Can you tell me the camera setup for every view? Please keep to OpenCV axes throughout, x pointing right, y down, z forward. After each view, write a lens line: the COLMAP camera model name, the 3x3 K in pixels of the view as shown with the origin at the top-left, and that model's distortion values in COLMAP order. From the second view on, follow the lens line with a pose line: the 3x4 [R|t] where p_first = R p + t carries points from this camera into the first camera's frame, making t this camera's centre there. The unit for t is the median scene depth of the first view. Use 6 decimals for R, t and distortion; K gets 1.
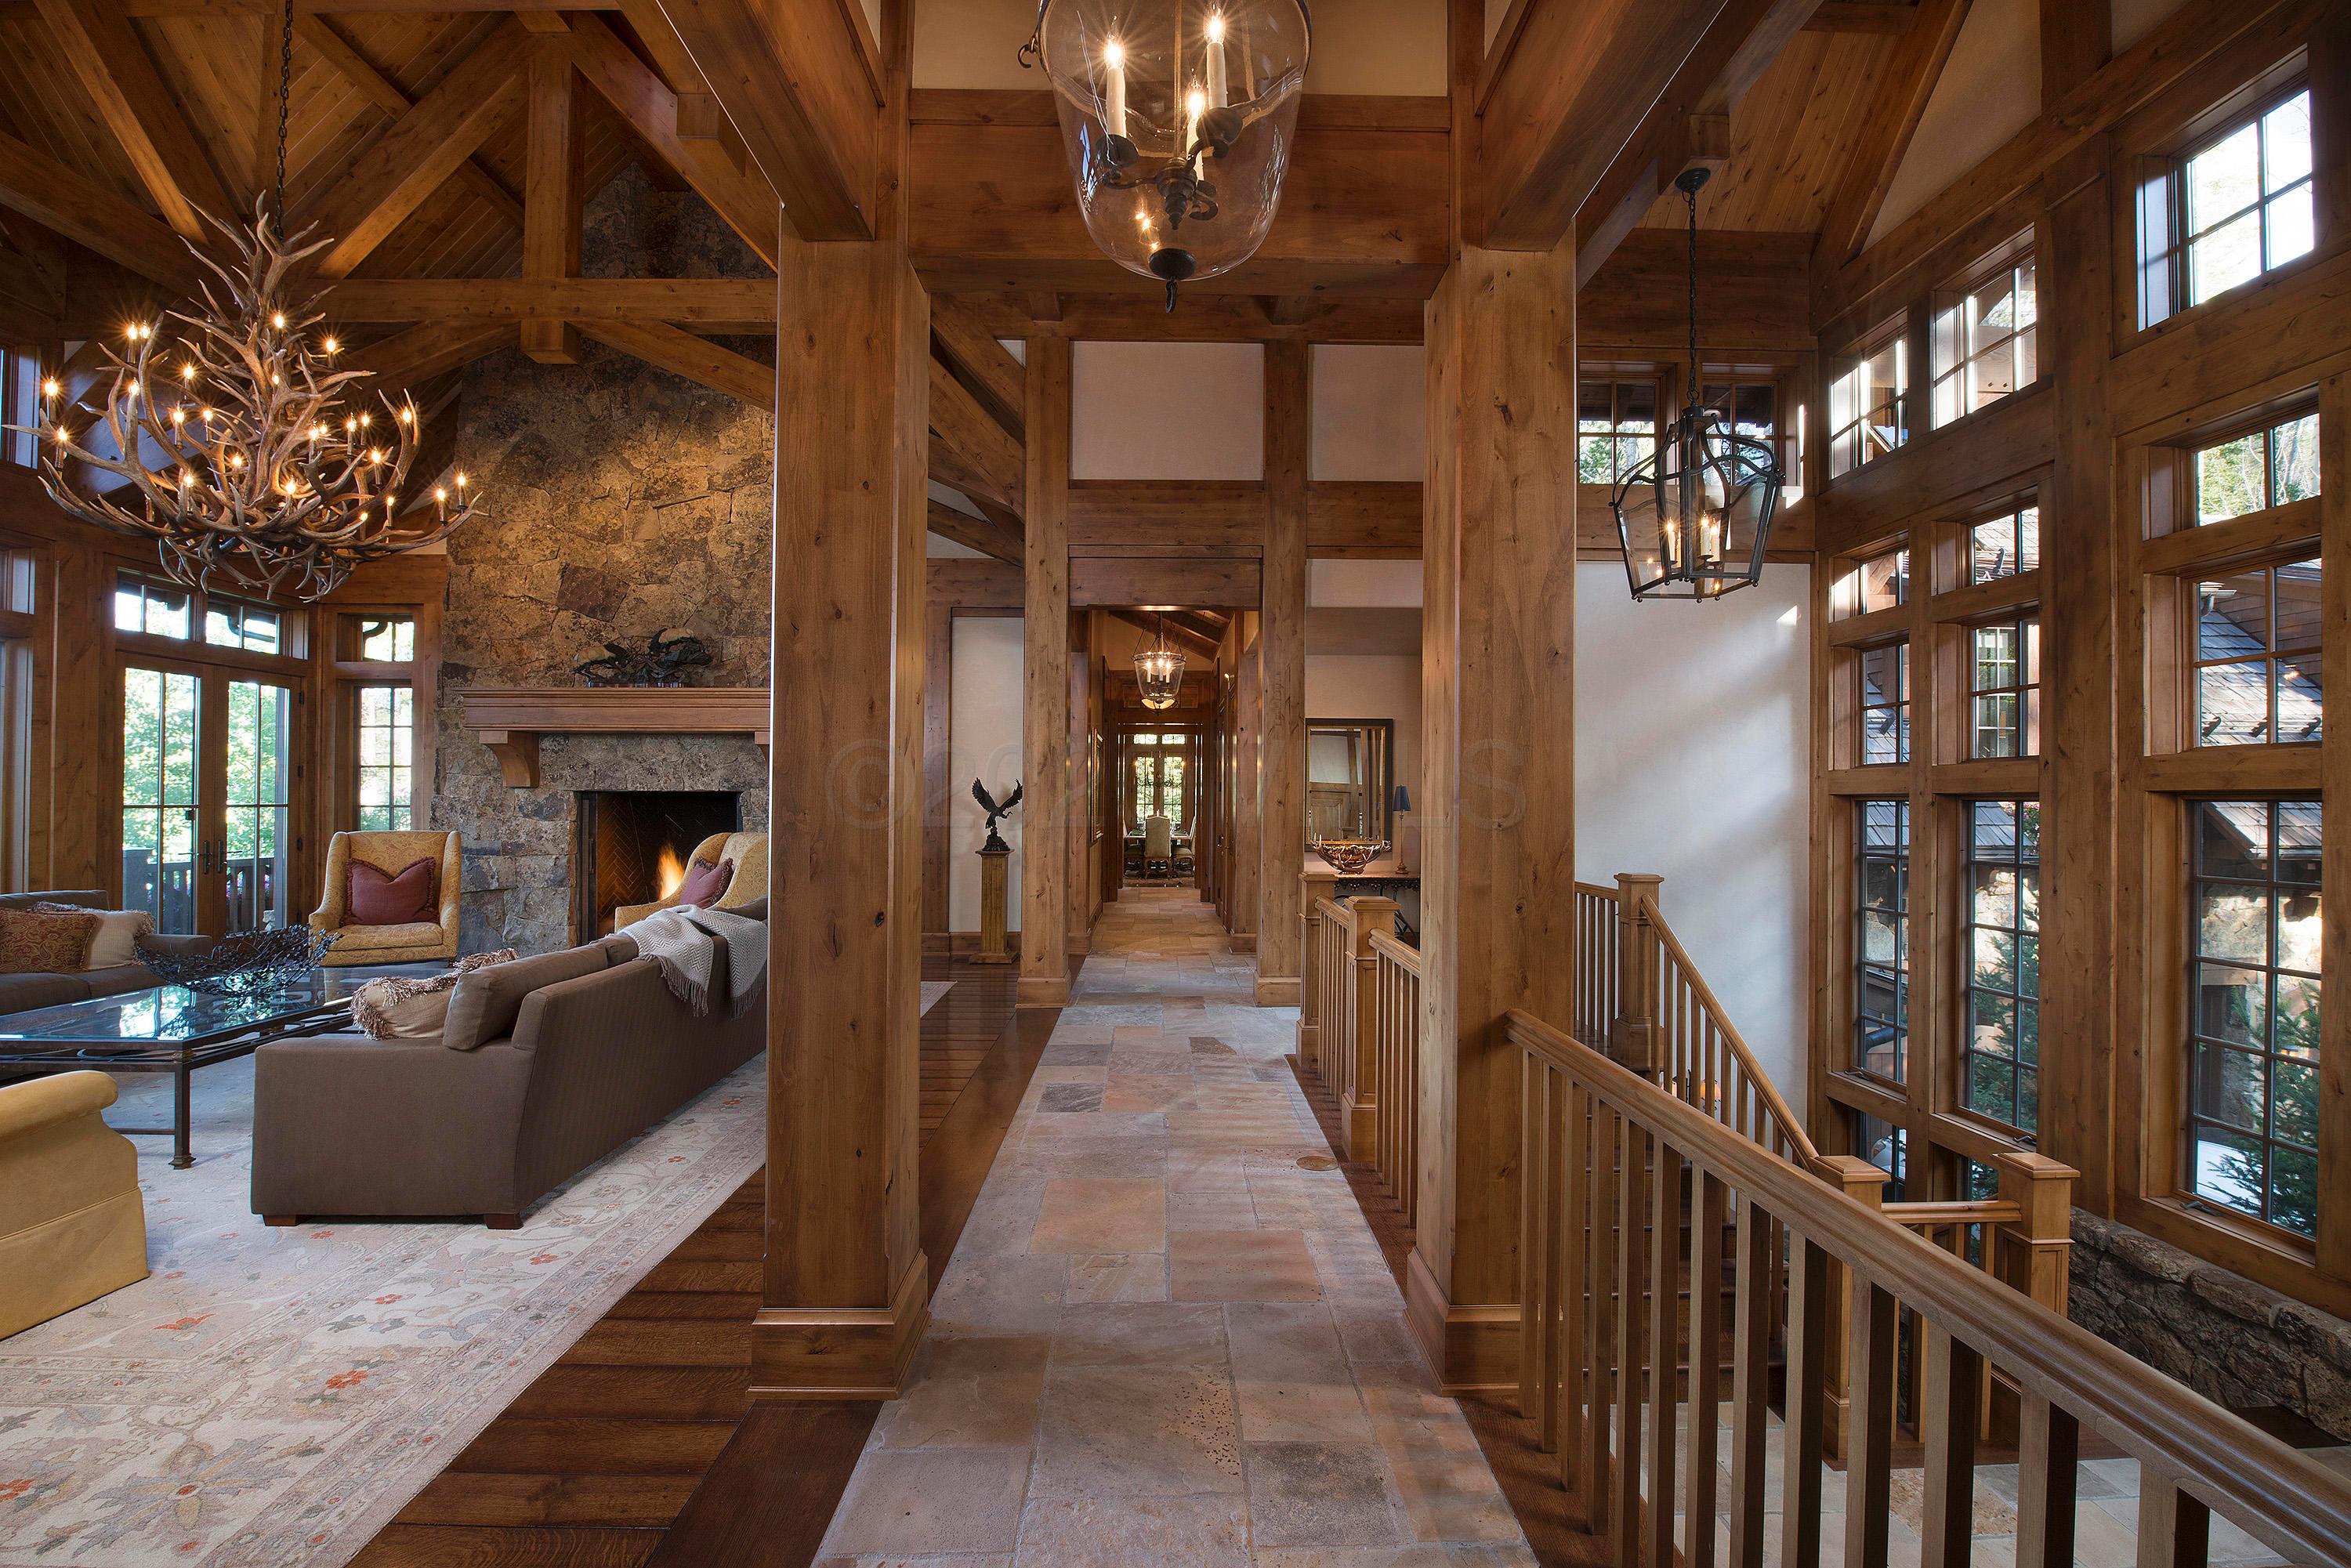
lens RADIAL K [[967.4, 0, 1231.3], [0, 967.4, 802.3], [0, 0, 1]] dist [-0.022188, -0.001087]
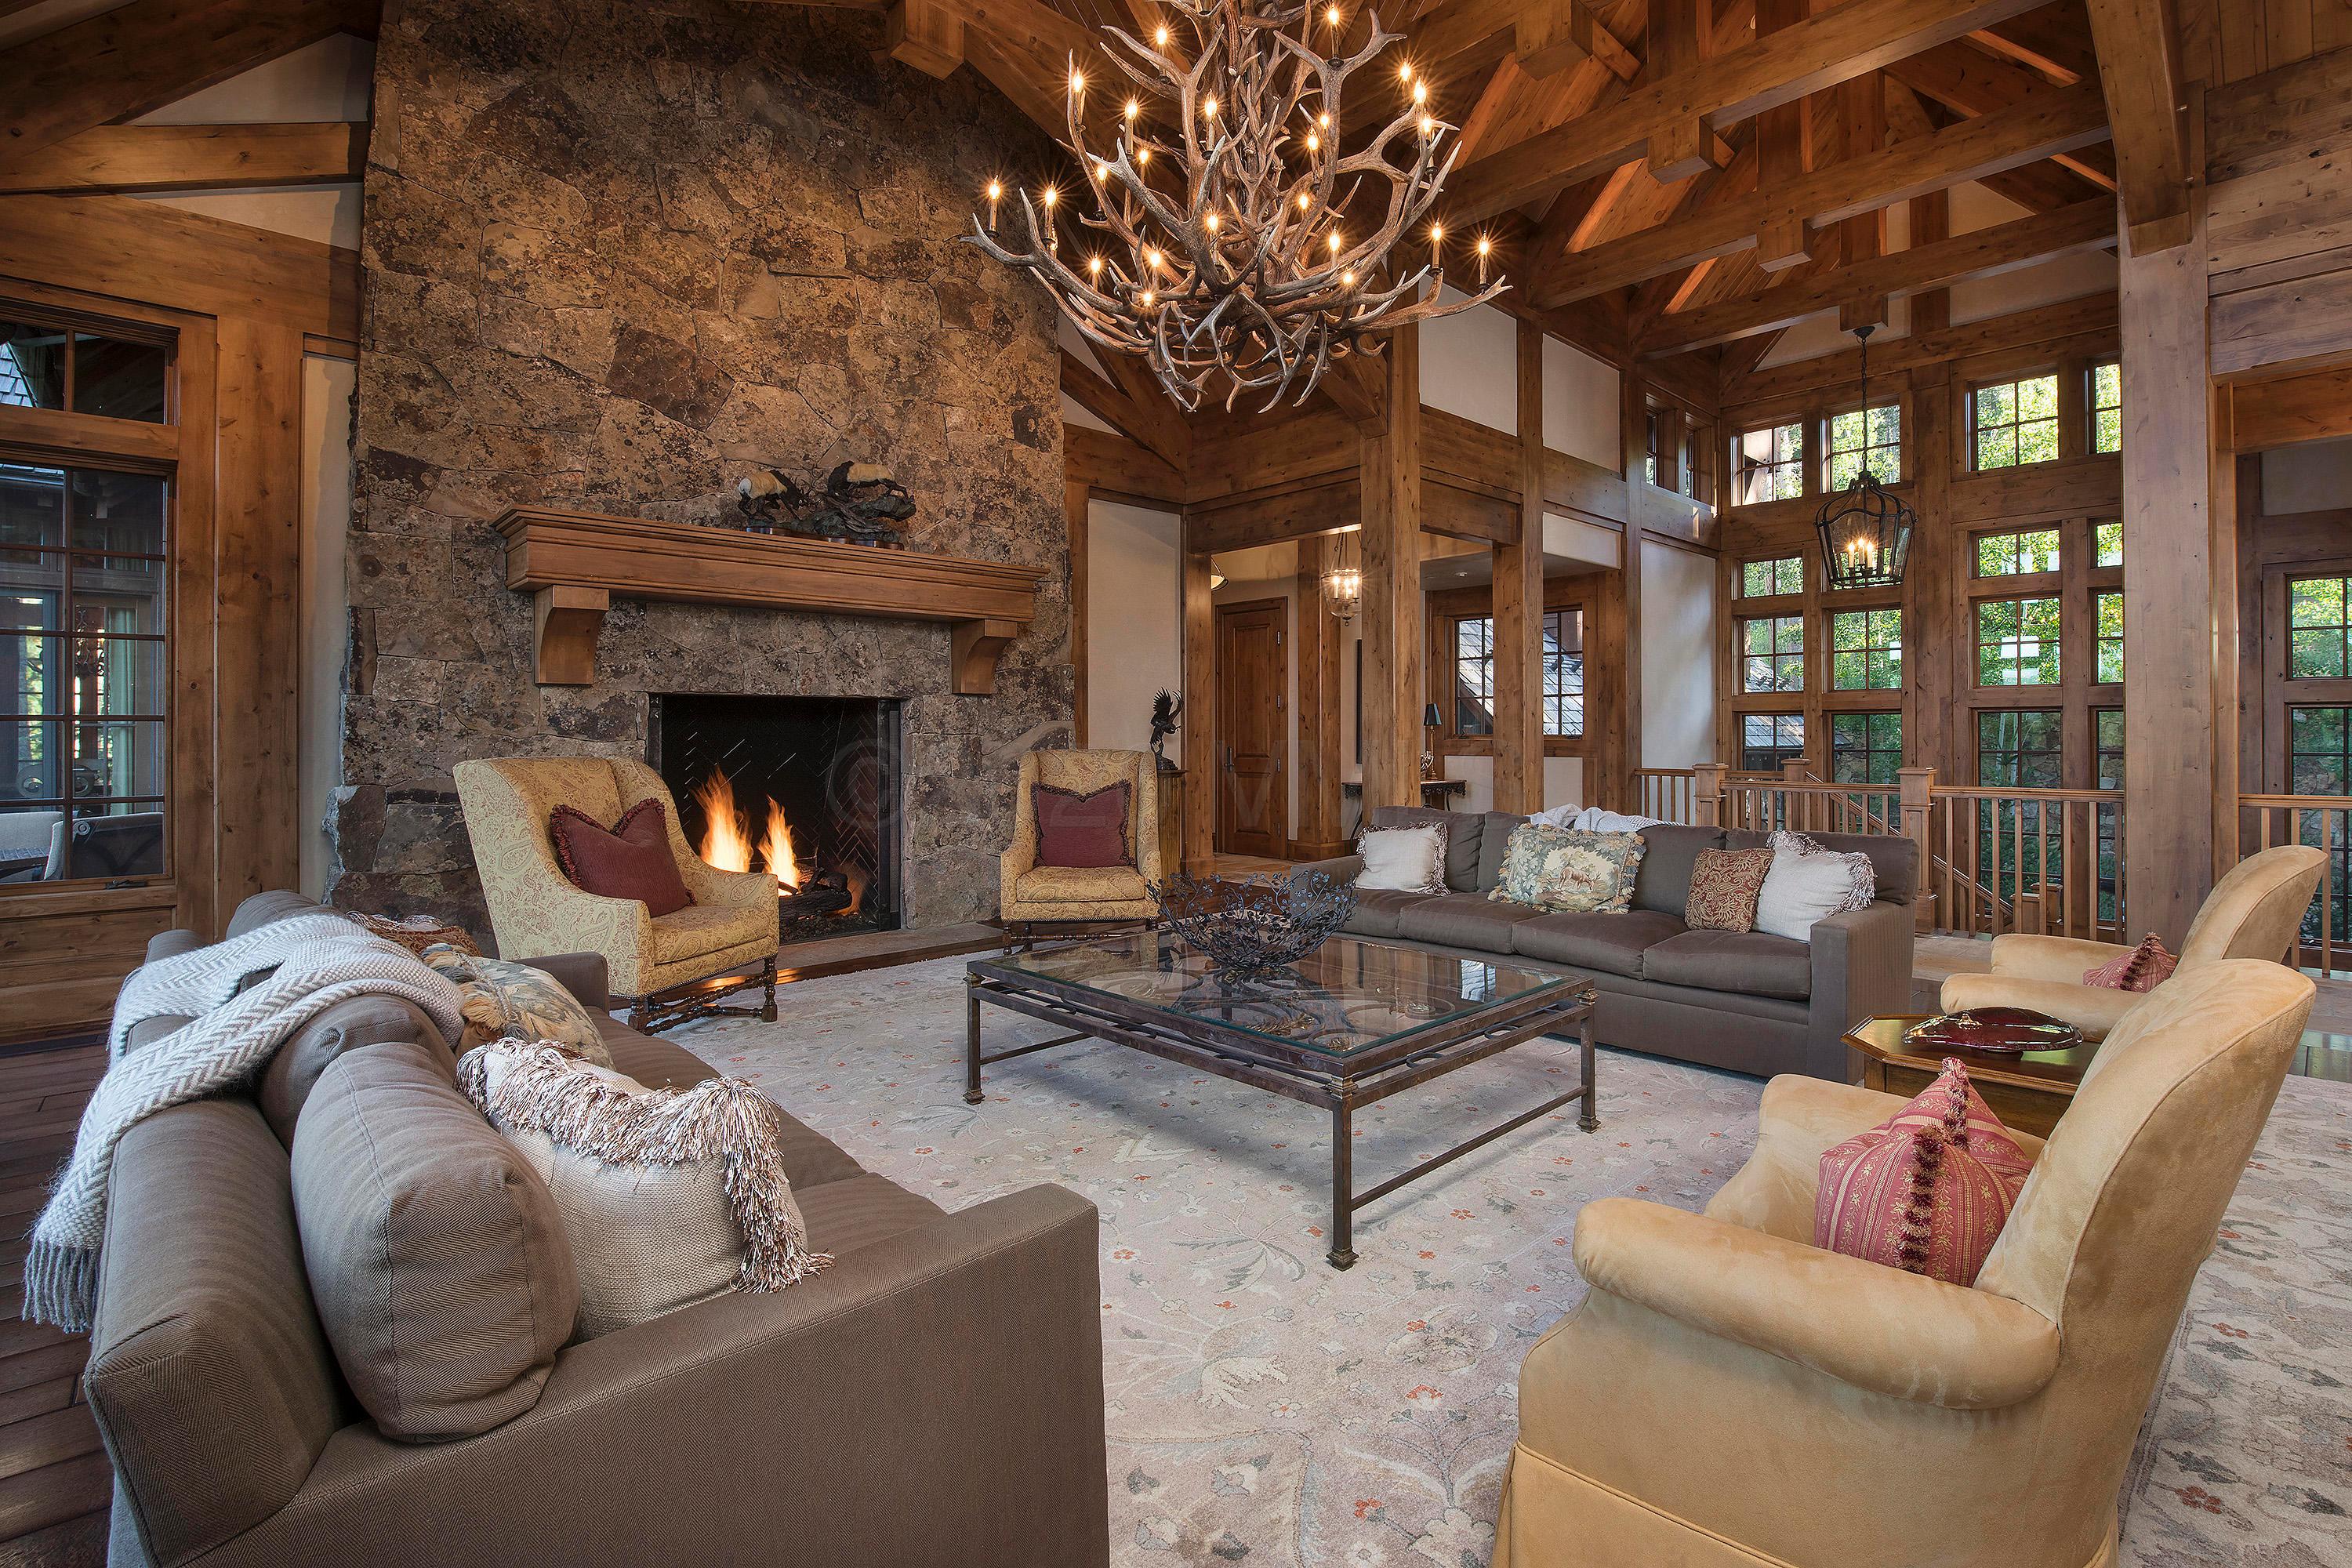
lens RADIAL K [[1064.8, 0, 1335.3], [0, 1064.8, 726.2], [0, 0, 1]] dist [-0.012367, -0.001488]
pose [[0.712597, -0.001213, 0.701572, -0.853143], [0.008358, 0.999942, -0.006761, 0.017682], [-0.701524, 0.010682, 0.712566, 0.203233]]
